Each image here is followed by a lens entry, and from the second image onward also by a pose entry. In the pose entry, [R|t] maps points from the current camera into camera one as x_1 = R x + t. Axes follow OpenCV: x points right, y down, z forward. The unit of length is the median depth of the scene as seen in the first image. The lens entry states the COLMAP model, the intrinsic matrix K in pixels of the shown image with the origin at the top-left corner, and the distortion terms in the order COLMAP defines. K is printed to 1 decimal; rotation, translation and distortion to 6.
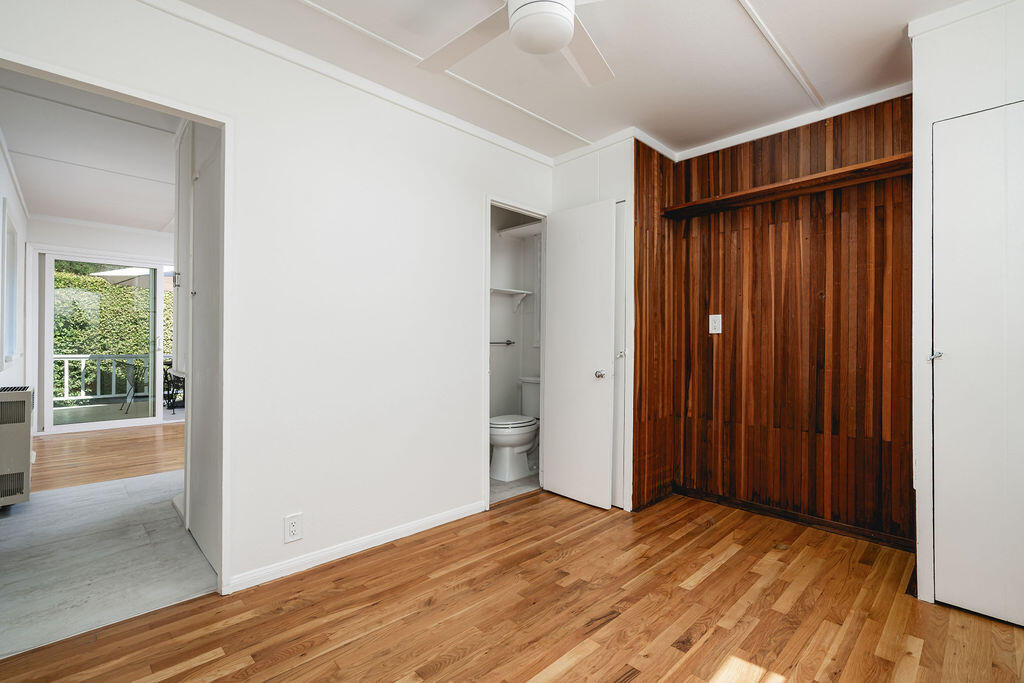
lens RADIAL K [[462.3, 0, 512.0], [0, 462.3, 341.5], [0, 0, 1]] dist [-0.000893, -0.000633]
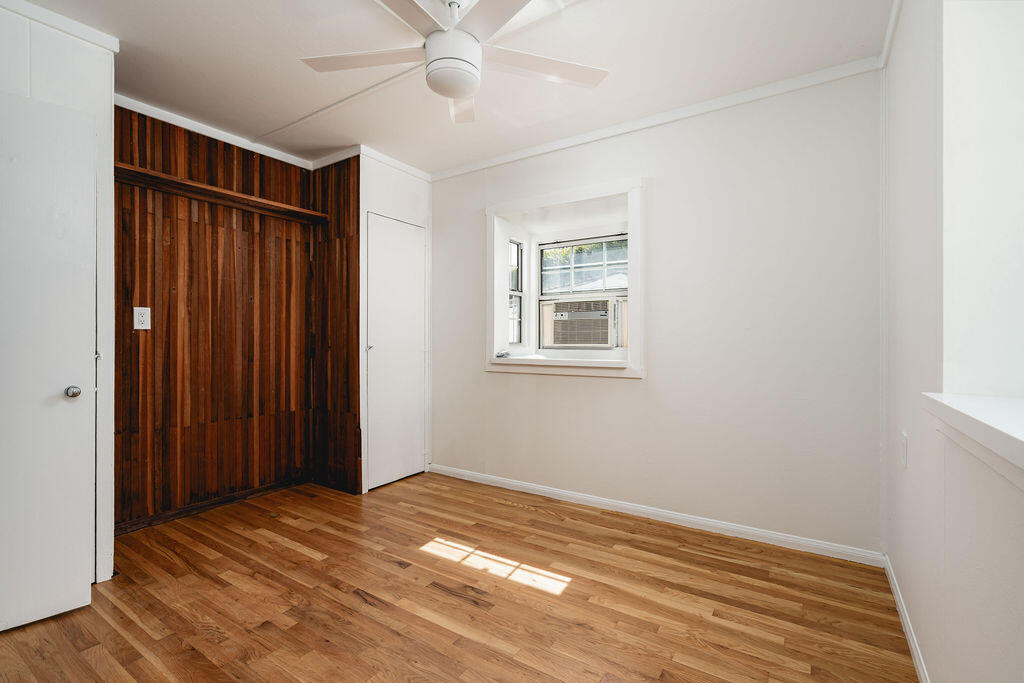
lens RADIAL K [[462.3, 0, 512.0], [0, 462.3, 341.5], [0, 0, 1]] dist [-0.000893, -0.000633]
pose [[-0.220740, -0.006627, 0.975310, -0.608024], [-0.004037, 0.999975, 0.005881, -0.003389], [-0.975324, -0.002639, -0.220761, 0.592749]]
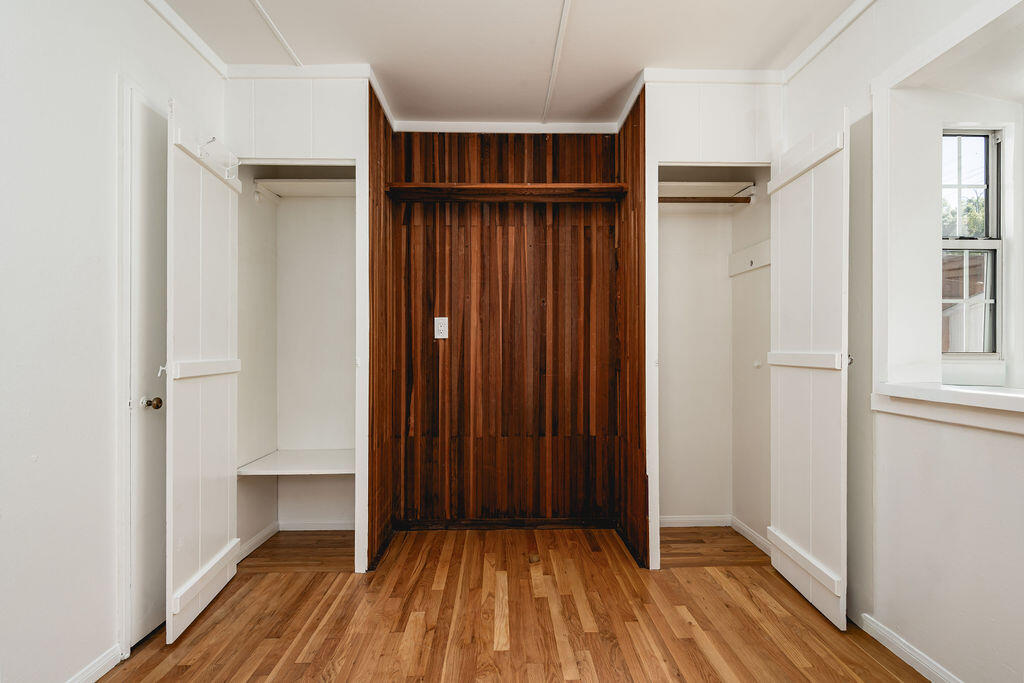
lens RADIAL K [[494.3, 0, 512.0], [0, 494.3, 348.9], [0, 0, 1]] dist [-0.001586, 0.000573]
pose [[0.676202, -0.003861, 0.736706, -0.187999], [0.001367, 0.999991, 0.003986, -0.001281], [-0.736715, -0.001688, 0.676201, 0.293348]]
